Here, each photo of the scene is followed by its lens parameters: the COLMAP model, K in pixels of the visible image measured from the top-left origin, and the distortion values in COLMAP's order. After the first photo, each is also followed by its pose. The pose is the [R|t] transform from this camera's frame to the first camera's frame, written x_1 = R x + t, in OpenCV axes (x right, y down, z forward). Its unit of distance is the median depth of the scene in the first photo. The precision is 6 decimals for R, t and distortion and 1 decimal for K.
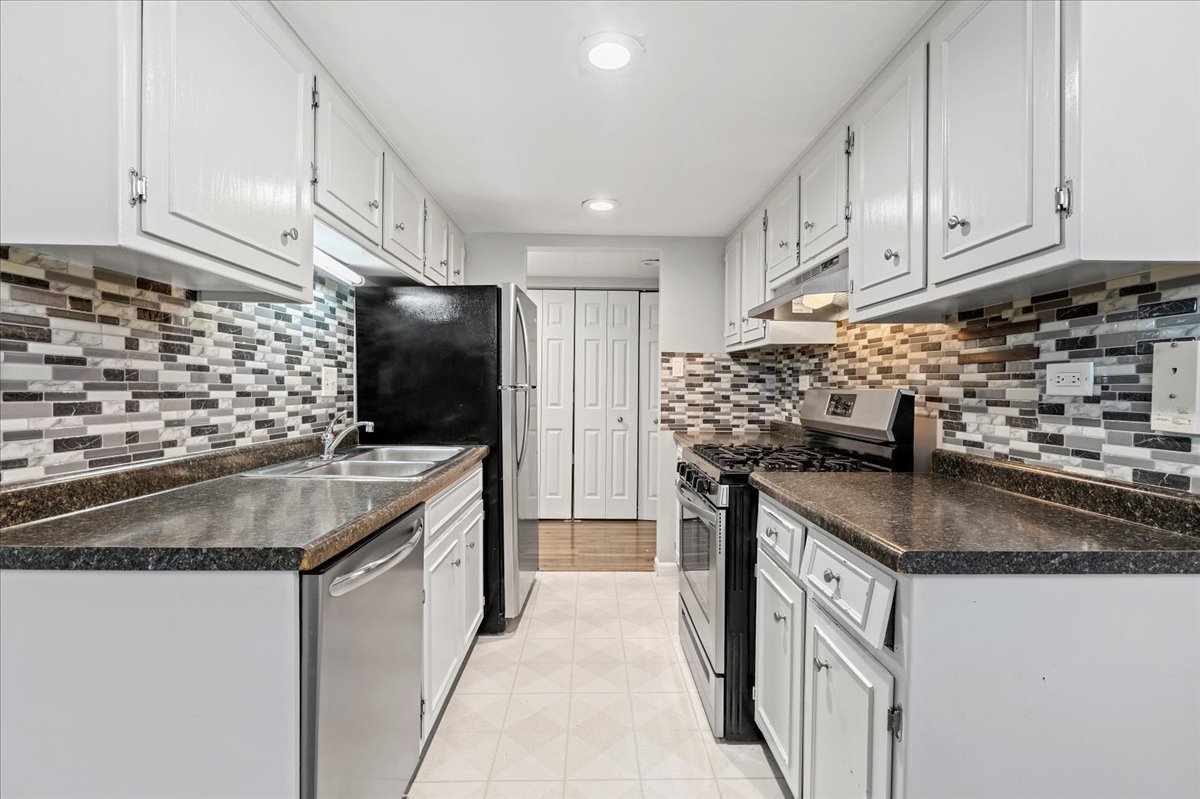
lens RADIAL K [[541.3, 0, 599.6], [0, 541.3, 400.8], [0, 0, 1]] dist [-0.005584, 0.001455]
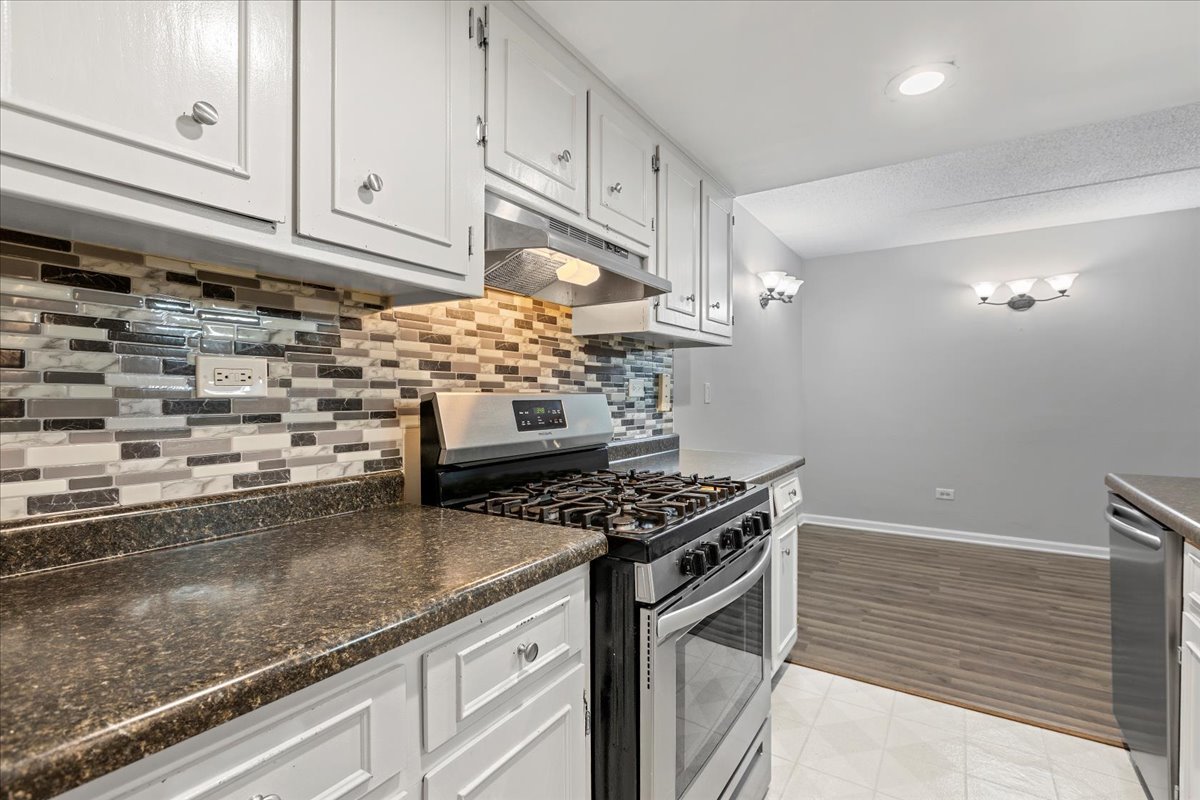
lens RADIAL K [[541.3, 0, 603.7], [0, 541.3, 393.6], [0, 0, 1]] dist [-0.005584, 0.001455]
pose [[-0.831934, 0.000522, 0.554874, -0.045194], [0.012820, 0.999751, 0.018281, -0.042467], [-0.554726, 0.022322, -0.831733, 1.971578]]
